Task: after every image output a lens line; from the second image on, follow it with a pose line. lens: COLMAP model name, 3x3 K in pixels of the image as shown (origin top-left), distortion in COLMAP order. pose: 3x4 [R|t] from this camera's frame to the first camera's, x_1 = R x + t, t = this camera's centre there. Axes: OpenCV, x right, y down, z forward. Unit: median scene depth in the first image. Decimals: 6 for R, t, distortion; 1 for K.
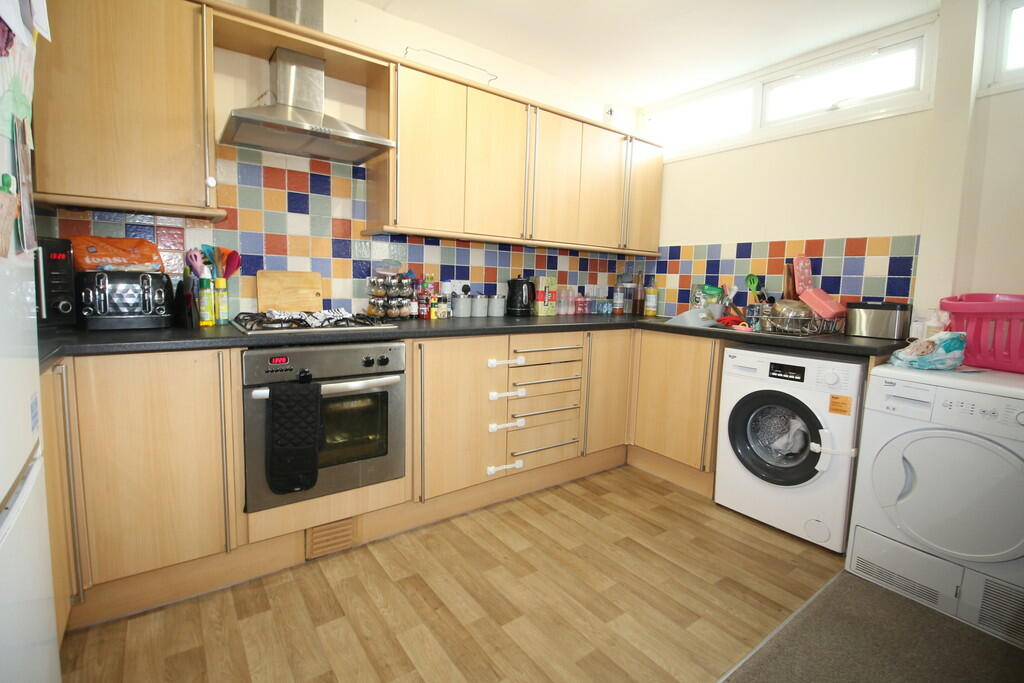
lens RADIAL K [[472.6, 0, 514.2], [0, 472.6, 342.2], [0, 0, 1]] dist [0.002303, 0.000002]
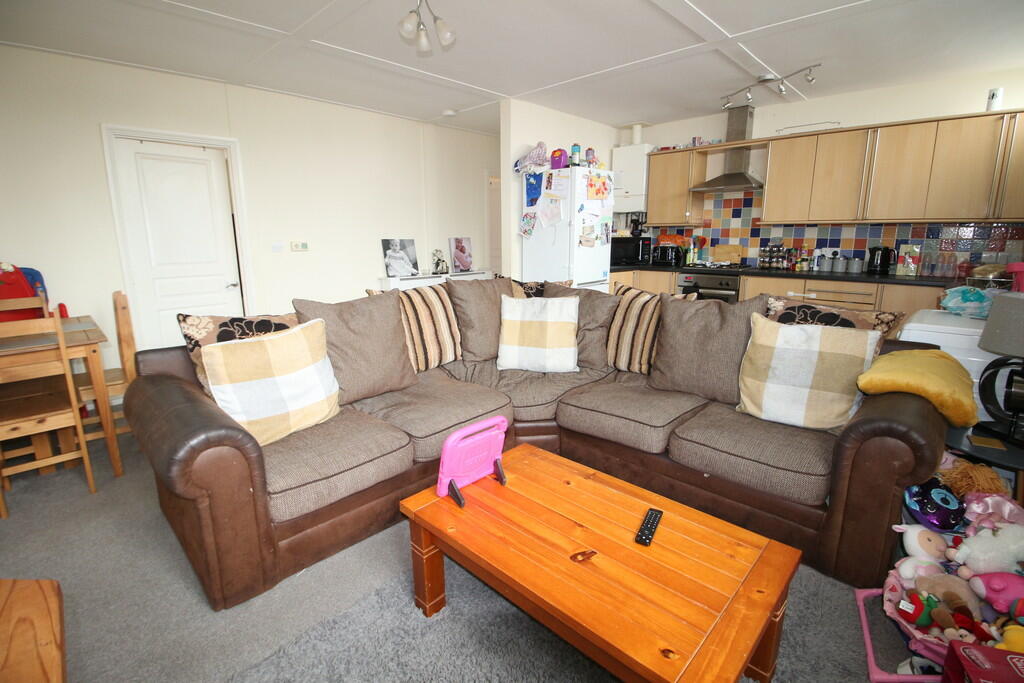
lens RADIAL K [[472.6, 0, 514.2], [0, 472.6, 337.8], [0, 0, 1]] dist [0.002303, 0.000002]
pose [[0.163855, 0.175075, -0.970825, 1.462576], [-0.125717, 0.979807, 0.155477, 0.055881], [0.978441, 0.096573, 0.182556, -0.325798]]
